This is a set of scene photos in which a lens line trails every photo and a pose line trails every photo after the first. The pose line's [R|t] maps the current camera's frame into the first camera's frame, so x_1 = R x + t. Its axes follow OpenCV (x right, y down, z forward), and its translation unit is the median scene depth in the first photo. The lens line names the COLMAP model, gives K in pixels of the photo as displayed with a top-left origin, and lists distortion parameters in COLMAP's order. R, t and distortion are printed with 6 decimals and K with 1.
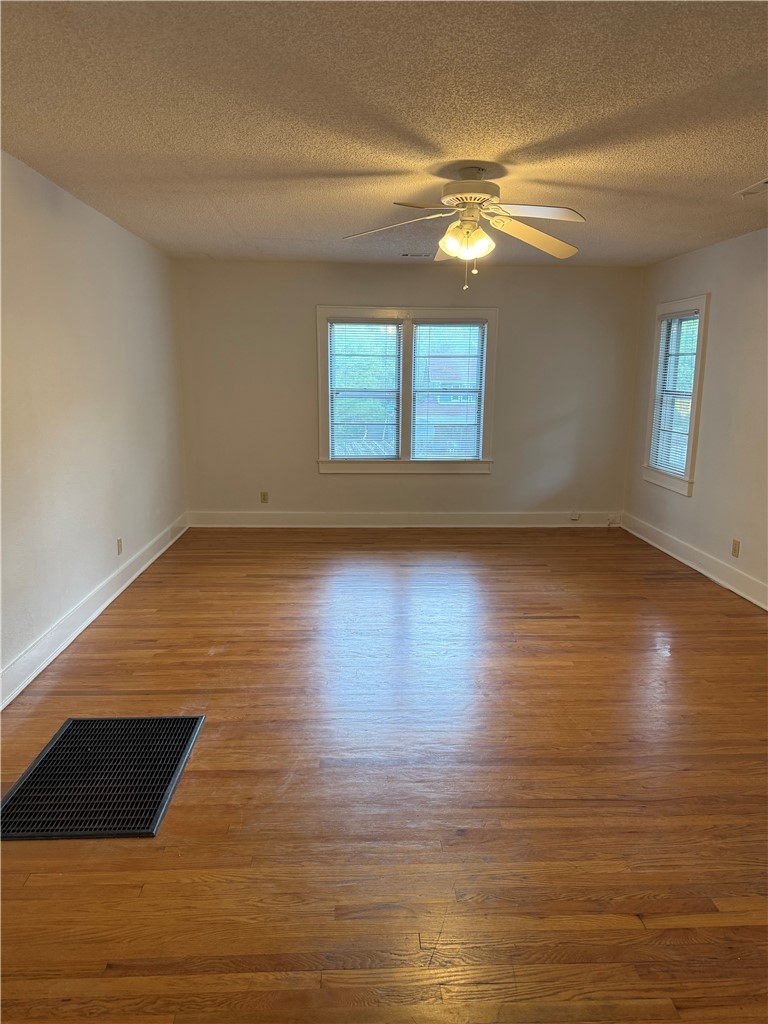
lens RADIAL K [[714.4, 0, 381.3], [0, 714.4, 508.7], [0, 0, 1]] dist [0.104019, -0.138174]
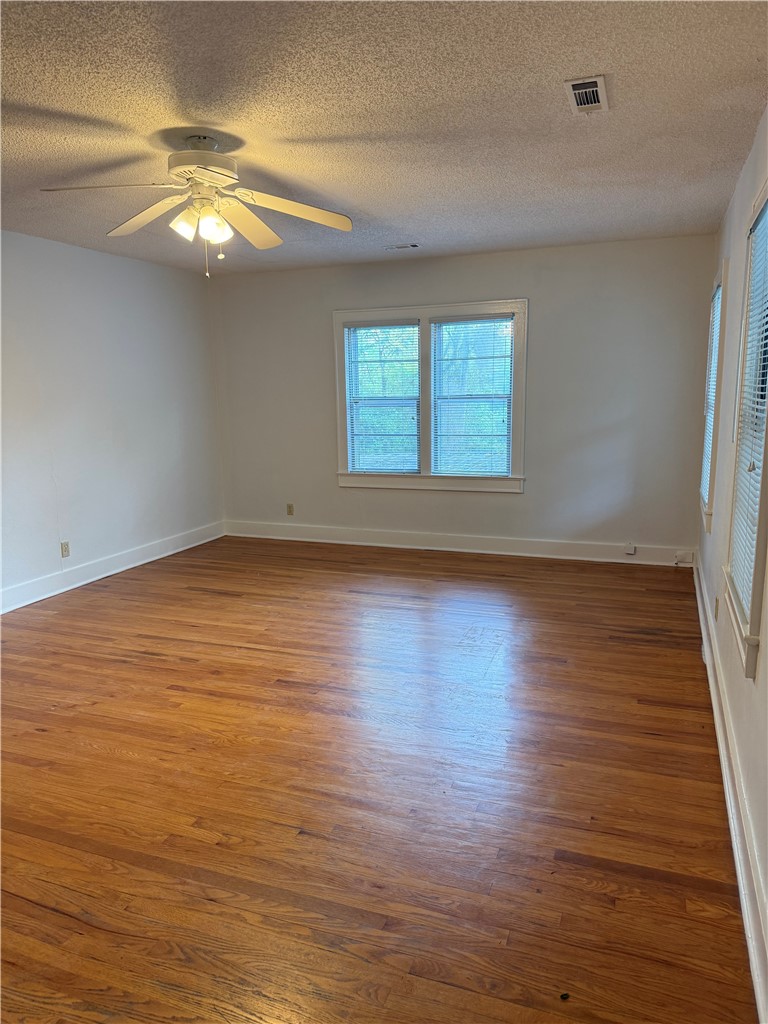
lens RADIAL K [[718.0, 0, 384.0], [0, 718.0, 512.0], [0, 0, 1]] dist [0.069372, -0.067867]
pose [[0.915310, 0.044945, -0.400235, 0.354831], [-0.049762, 0.998760, -0.001646, -0.017455], [0.399664, 0.021423, 0.916411, 0.155762]]
